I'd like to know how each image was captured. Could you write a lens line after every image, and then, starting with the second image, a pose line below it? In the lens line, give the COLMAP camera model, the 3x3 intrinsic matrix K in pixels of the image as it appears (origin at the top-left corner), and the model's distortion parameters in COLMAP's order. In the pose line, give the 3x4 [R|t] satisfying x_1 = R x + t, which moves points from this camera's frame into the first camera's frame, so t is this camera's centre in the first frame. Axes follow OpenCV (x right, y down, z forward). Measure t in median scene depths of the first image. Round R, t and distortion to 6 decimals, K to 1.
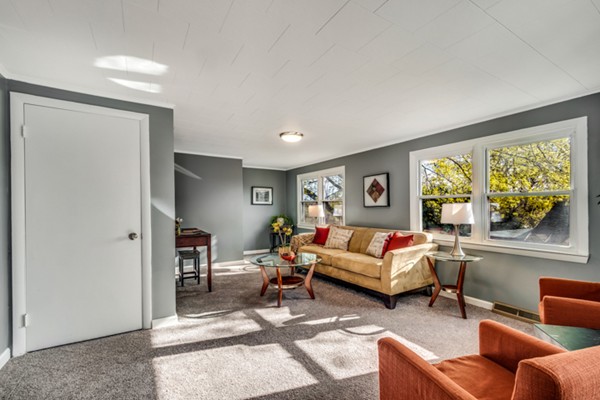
lens RADIAL K [[270.3, 0, 316.5], [0, 270.3, 207.0], [0, 0, 1]] dist [0.001343, 0.000059]
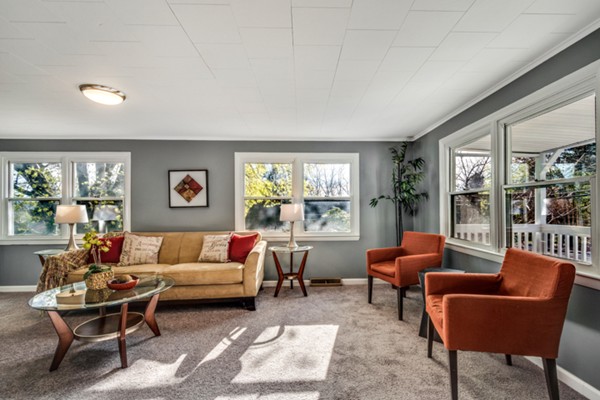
lens RADIAL K [[270.3, 0, 316.5], [0, 270.3, 207.0], [0, 0, 1]] dist [0.001343, 0.000059]
pose [[0.502757, 0.003334, 0.864421, -0.401601], [0.003254, 0.999978, -0.005750, 0.005933], [-0.864422, 0.005703, 0.502735, 0.264245]]
